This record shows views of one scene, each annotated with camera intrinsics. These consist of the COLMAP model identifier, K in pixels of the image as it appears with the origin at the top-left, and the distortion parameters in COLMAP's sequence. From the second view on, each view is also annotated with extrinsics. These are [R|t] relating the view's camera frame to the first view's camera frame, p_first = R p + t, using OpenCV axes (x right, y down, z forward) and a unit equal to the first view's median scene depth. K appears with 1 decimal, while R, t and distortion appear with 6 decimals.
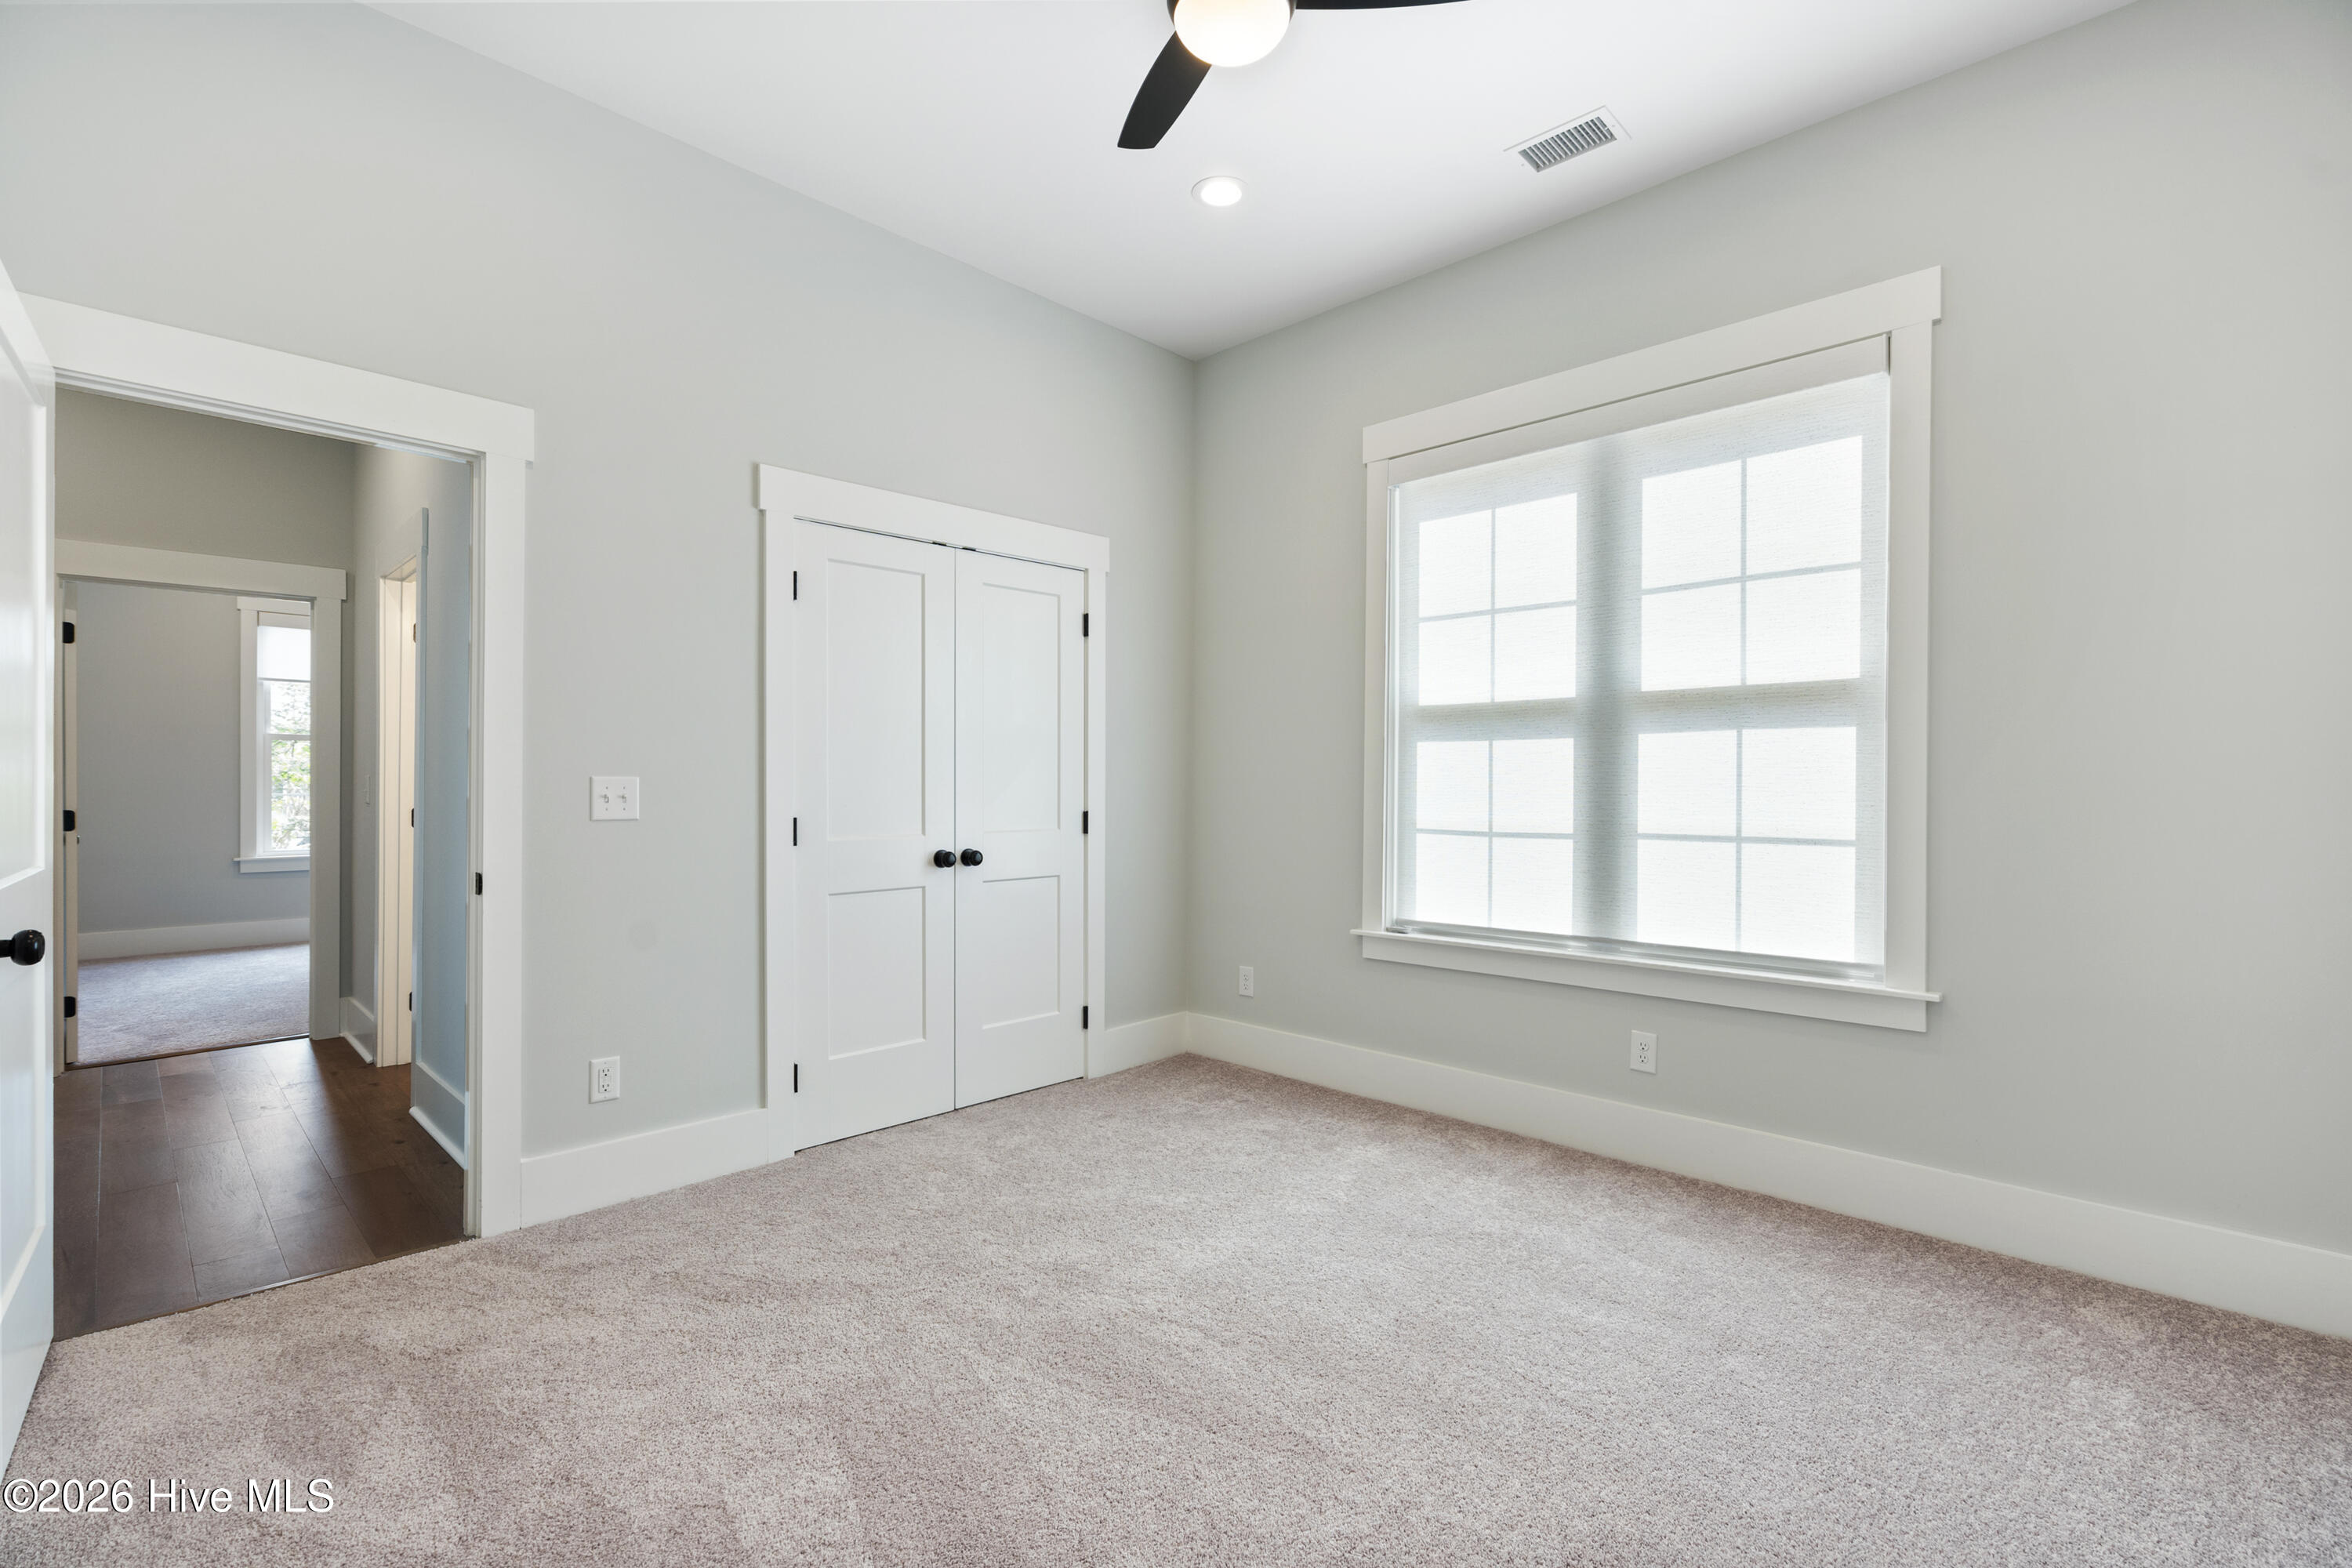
lens RADIAL K [[1074.5, 0, 1173.6], [0, 1074.5, 781.5], [0, 0, 1]] dist [0.001135, -0.000068]
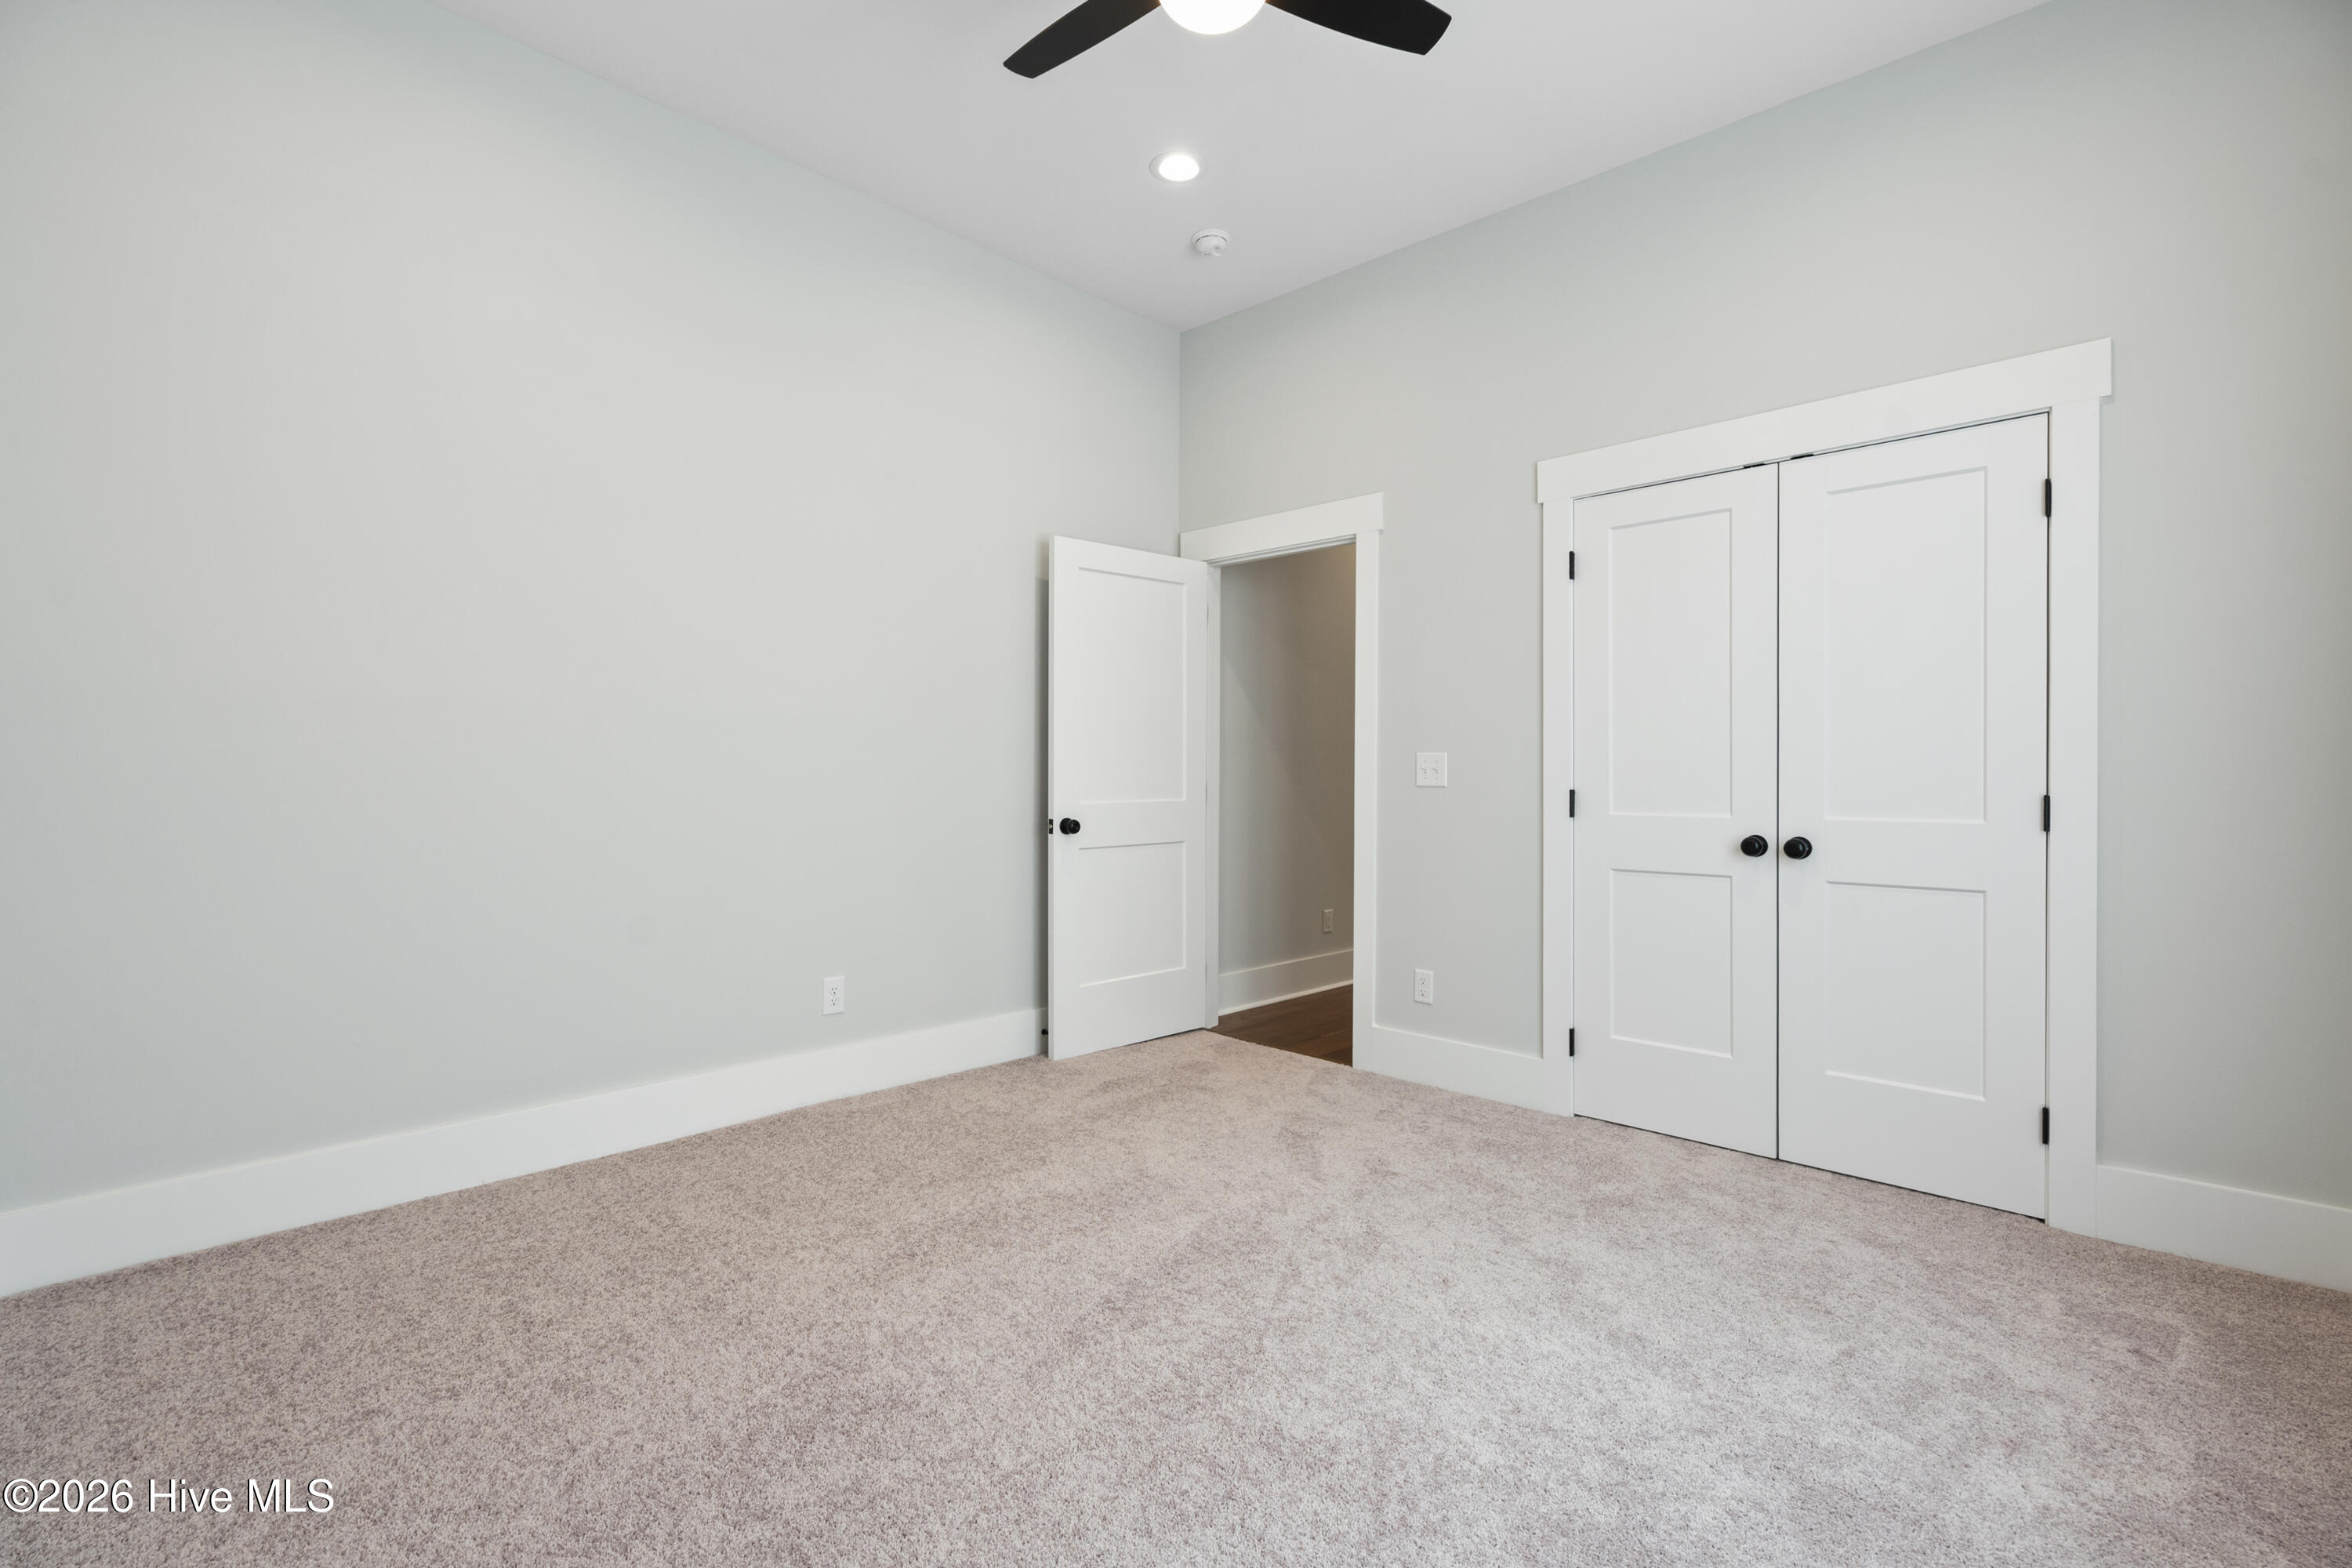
lens RADIAL K [[1074.5, 0, 1179.4], [0, 1074.5, 773.4], [0, 0, 1]] dist [0.001135, -0.000068]
pose [[0.007675, -0.001089, -0.999970, 0.666268], [0.000739, 0.999999, -0.001083, 0.018354], [0.999970, -0.000730, 0.007676, 0.604553]]
